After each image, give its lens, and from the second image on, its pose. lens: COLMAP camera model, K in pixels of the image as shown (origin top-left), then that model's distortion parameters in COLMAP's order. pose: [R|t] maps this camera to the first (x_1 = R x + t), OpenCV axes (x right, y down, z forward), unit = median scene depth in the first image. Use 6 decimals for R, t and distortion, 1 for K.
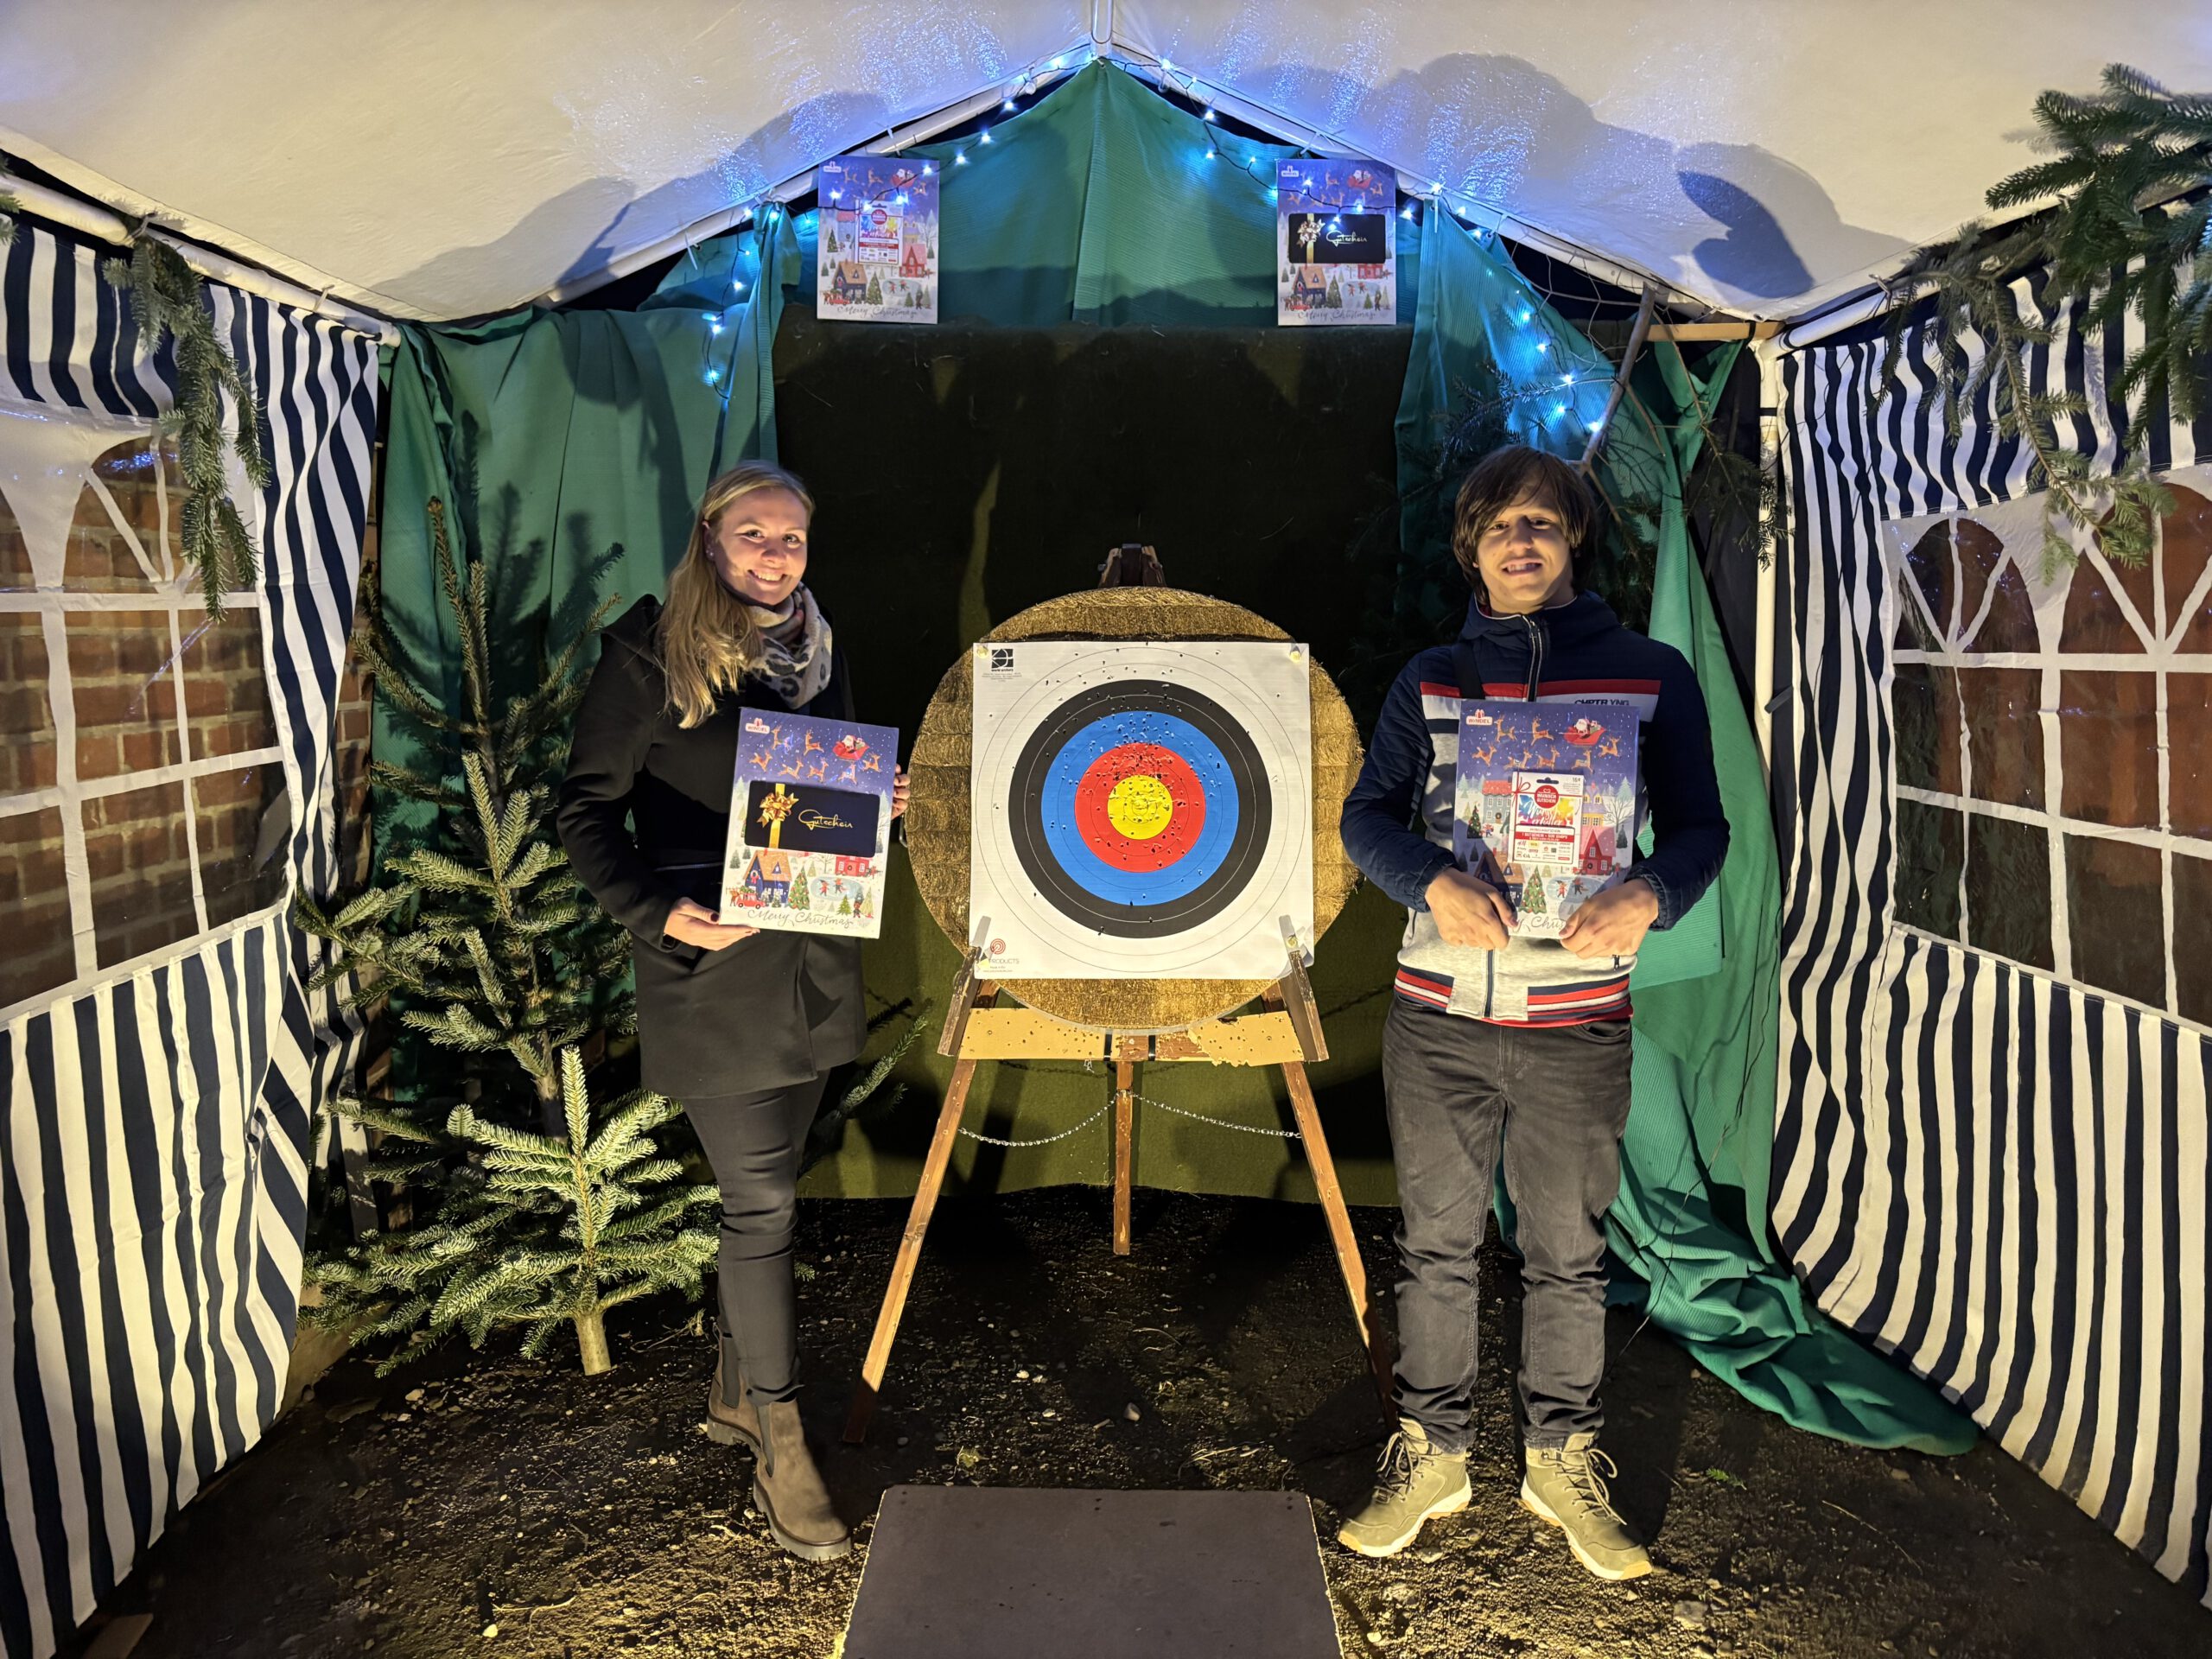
lens RADIAL K [[1723.5, 0, 1106.0], [0, 1723.5, 829.5], [0, 0, 1]] dist [0.180874, 0.001211]
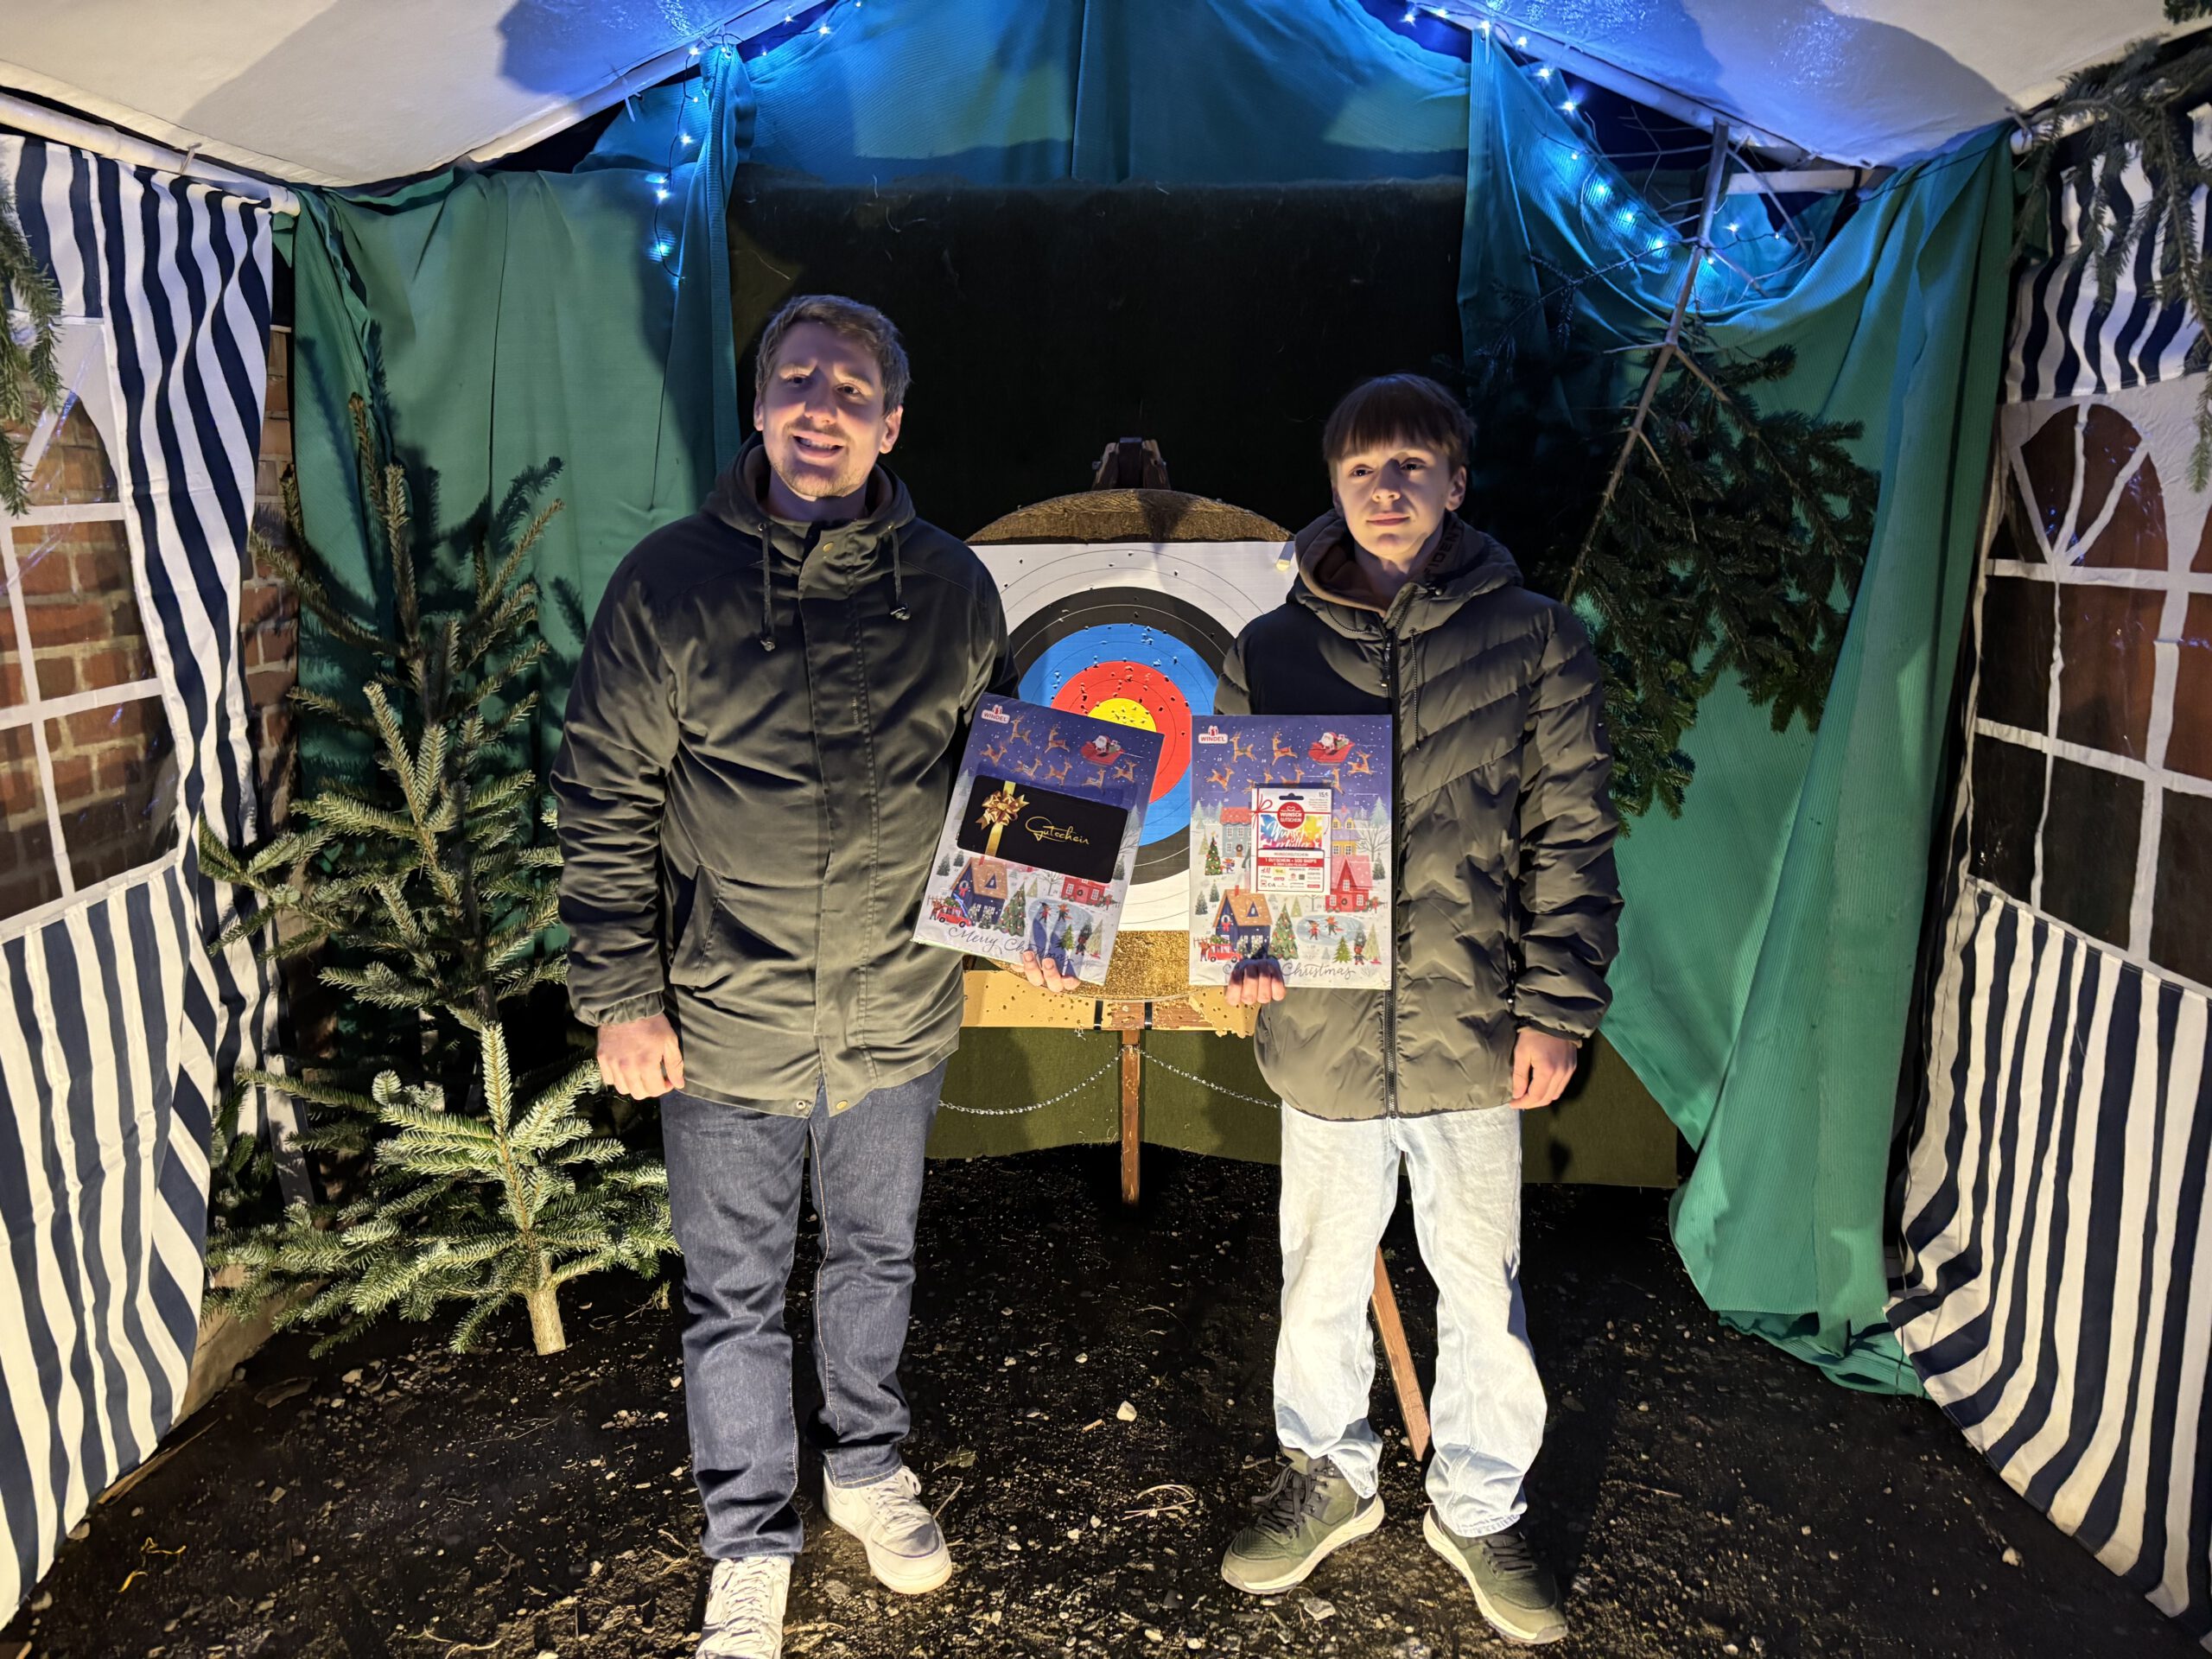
lens RADIAL K [[1679.4, 0, 1106.0], [0, 1679.4, 829.5], [0, 0, 1]] dist [0.105595, -0.000894]
pose [[0.999262, 0.002693, -0.038320, 0.037692], [0.000038, 0.997471, 0.071079, -0.030280], [0.038414, -0.071028, 0.996734, 0.145834]]
